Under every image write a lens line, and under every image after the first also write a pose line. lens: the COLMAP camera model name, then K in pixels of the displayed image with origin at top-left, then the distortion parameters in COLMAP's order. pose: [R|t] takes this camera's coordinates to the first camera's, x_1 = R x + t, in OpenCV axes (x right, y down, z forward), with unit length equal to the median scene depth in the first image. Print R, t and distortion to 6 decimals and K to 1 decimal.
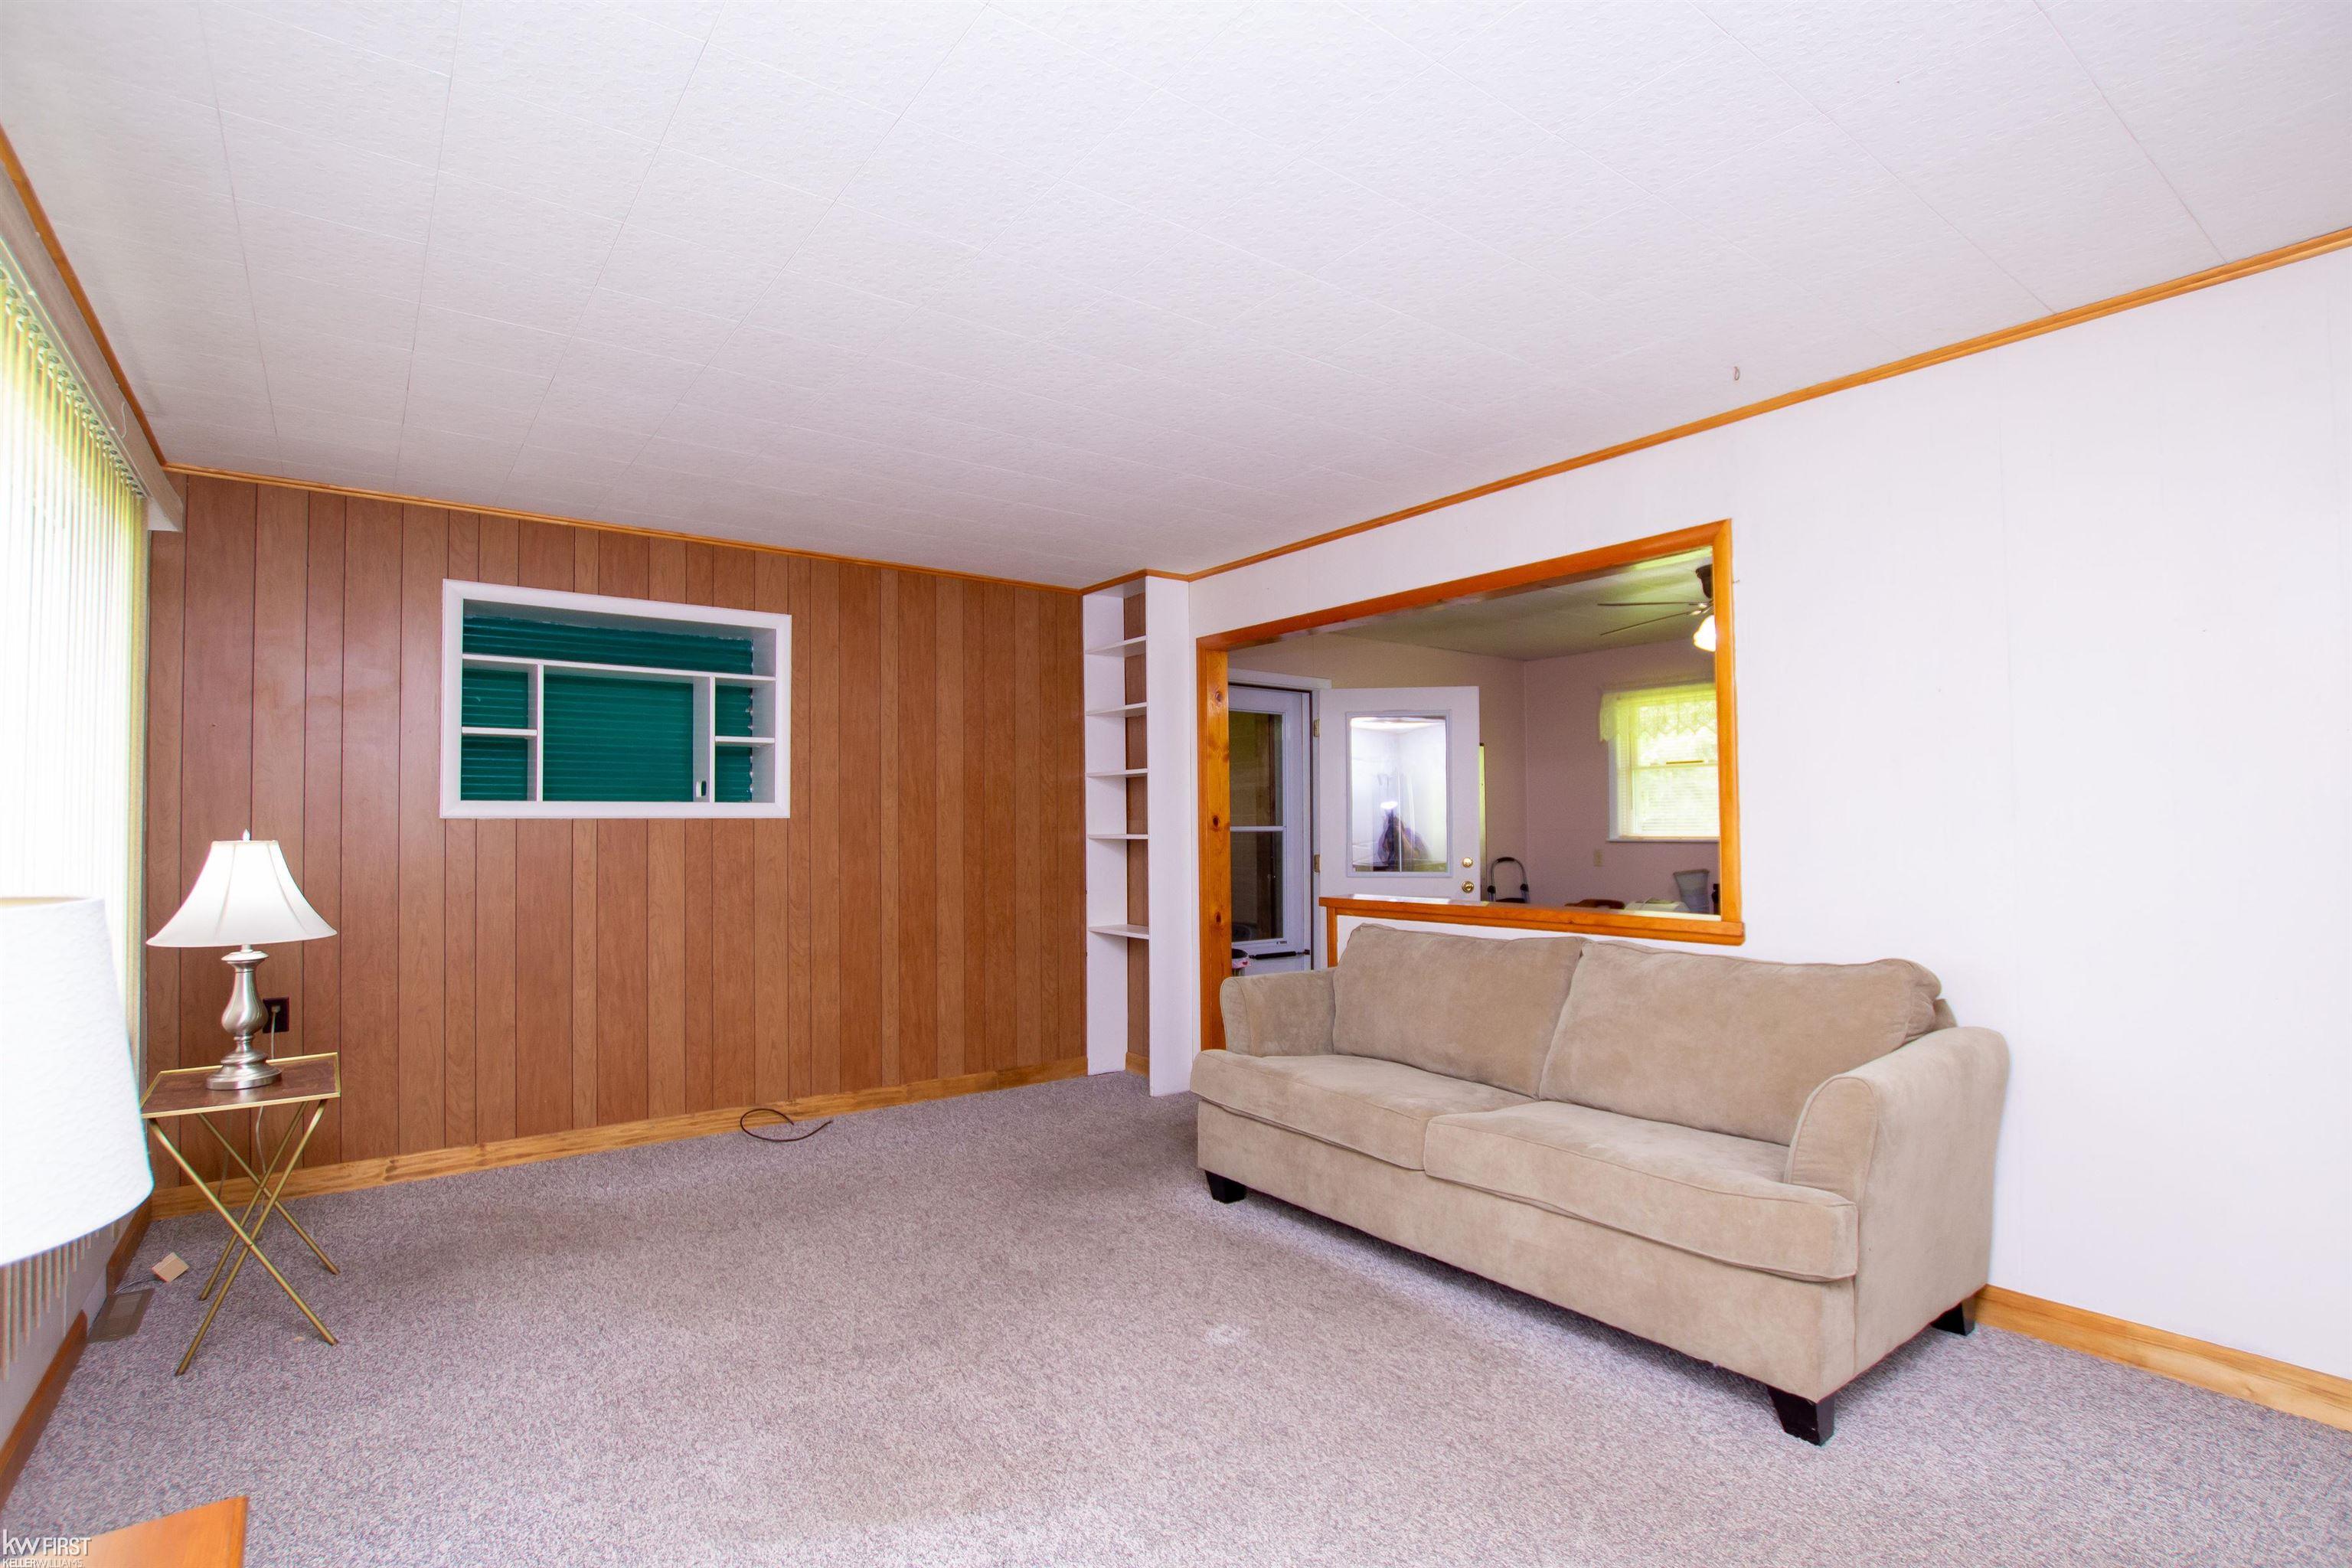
lens RADIAL K [[1078.8, 0, 1181.4], [0, 1078.8, 819.5], [0, 0, 1]] dist [-0.001131, -0.000139]
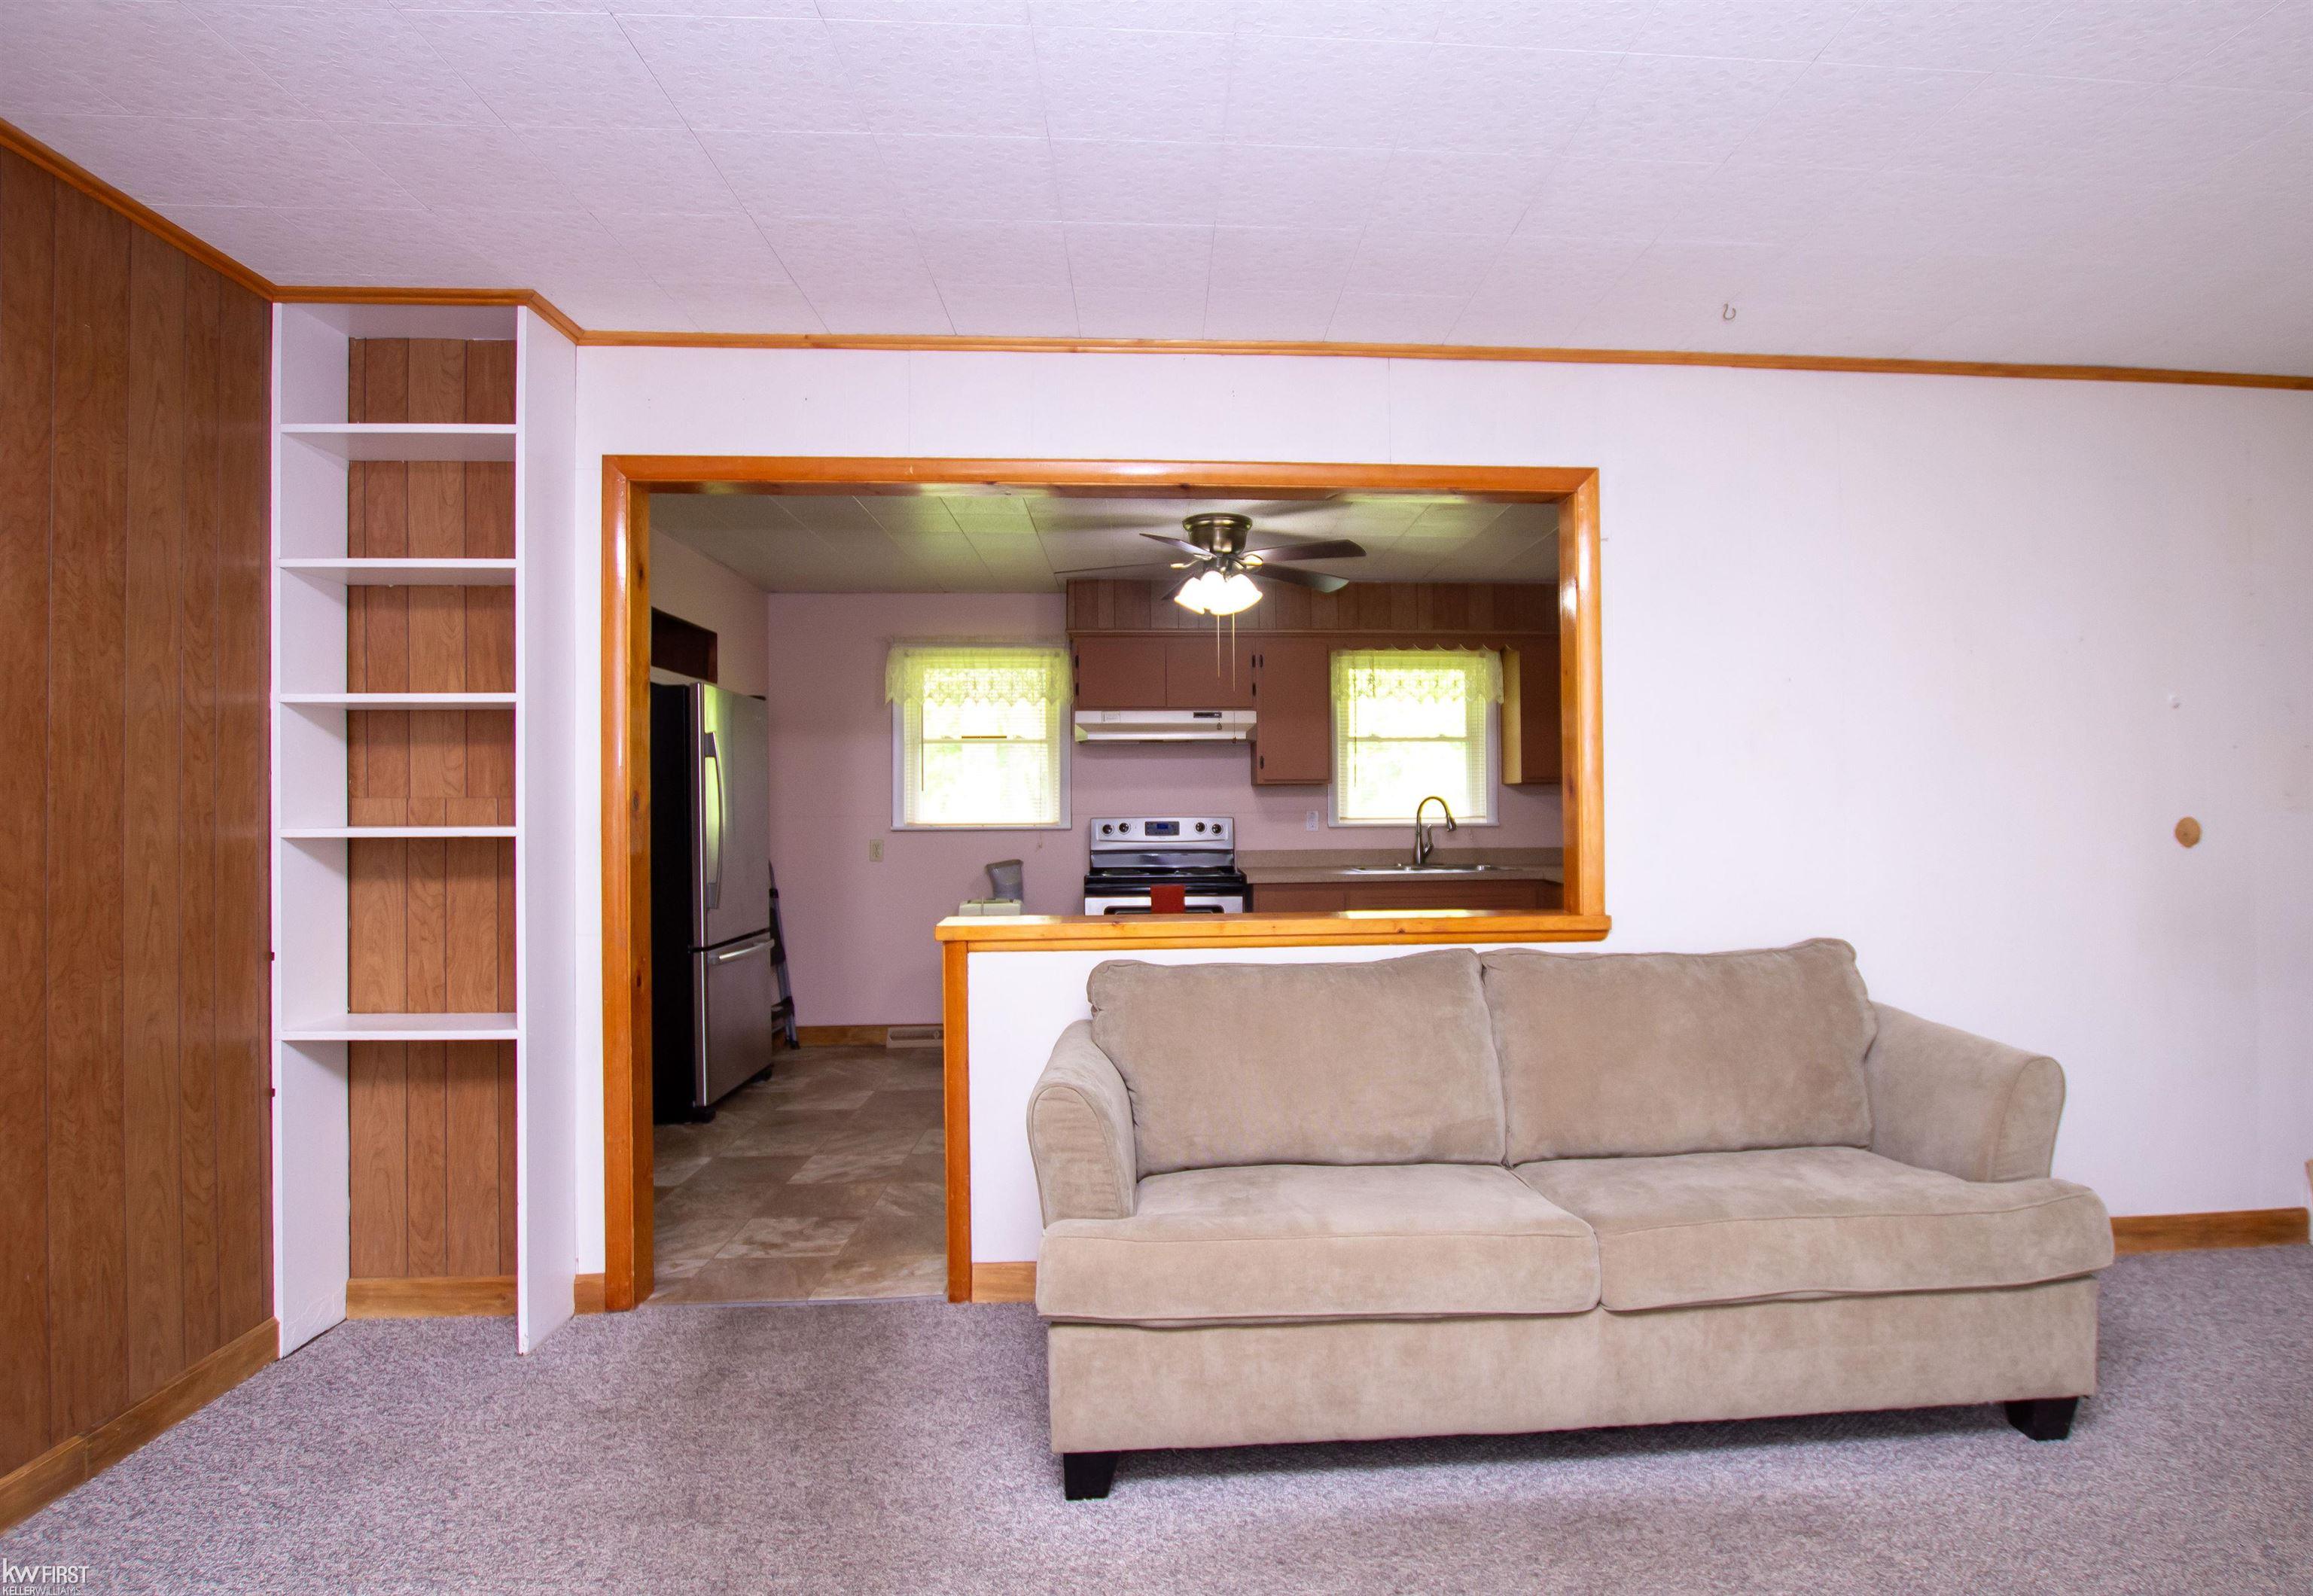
lens RADIAL K [[1200.6, 0, 1156.5], [0, 1200.6, 798.0], [0, 0, 1]] dist [-0.012404, -0.000090]
pose [[0.559036, 0.009279, 0.829092, -0.312338], [-0.005252, 0.999957, -0.007650, 0.003110], [-0.829127, -0.000077, 0.559060, 0.434707]]
